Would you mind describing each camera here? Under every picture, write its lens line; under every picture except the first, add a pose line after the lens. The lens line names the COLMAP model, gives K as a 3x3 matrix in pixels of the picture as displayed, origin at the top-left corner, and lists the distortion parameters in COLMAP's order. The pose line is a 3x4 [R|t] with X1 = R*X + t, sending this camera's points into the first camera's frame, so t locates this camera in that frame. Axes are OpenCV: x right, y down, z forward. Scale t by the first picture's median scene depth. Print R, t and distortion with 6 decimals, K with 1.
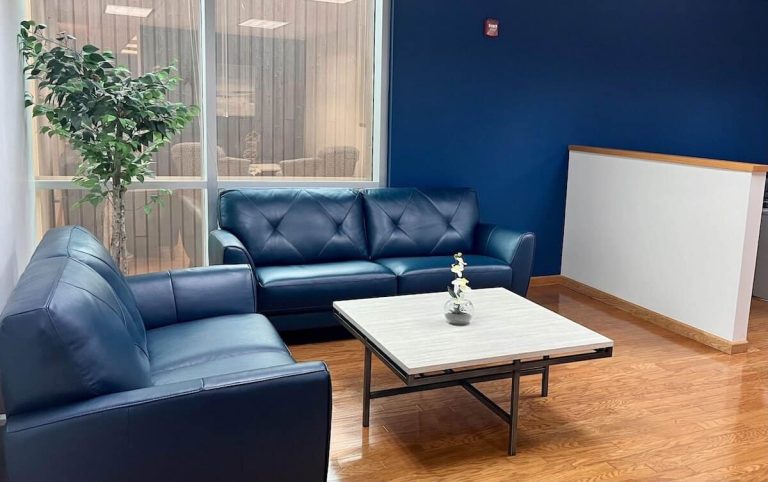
lens RADIAL K [[704.1, 0, 464.6], [0, 704.1, 225.6], [0, 0, 1]] dist [0.059708, -0.000443]
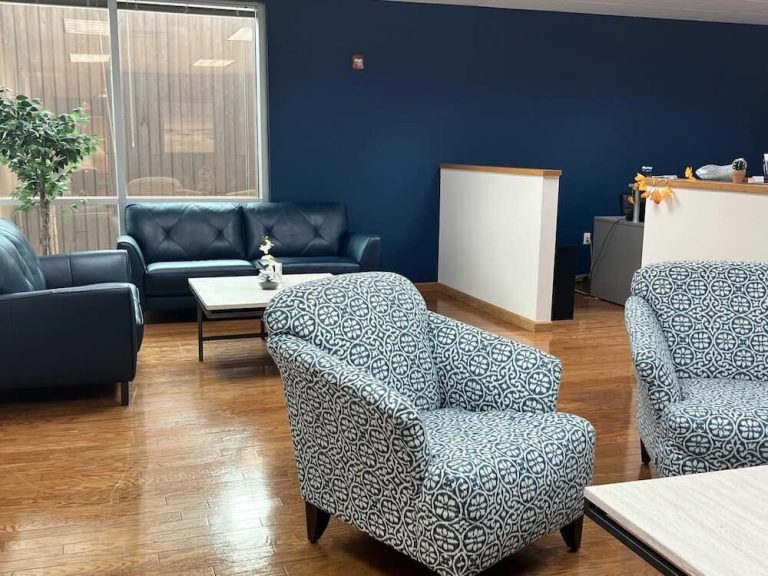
lens RADIAL K [[841.9, 0, 384.0], [0, 841.9, 288.0], [0, 0, 1]] dist [0.024127, 0.008221]
pose [[0.989410, -0.011285, -0.144710, 0.311099], [0.011777, 0.999927, 0.002545, 0.095336], [0.144671, -0.004222, 0.989471, -0.395749]]
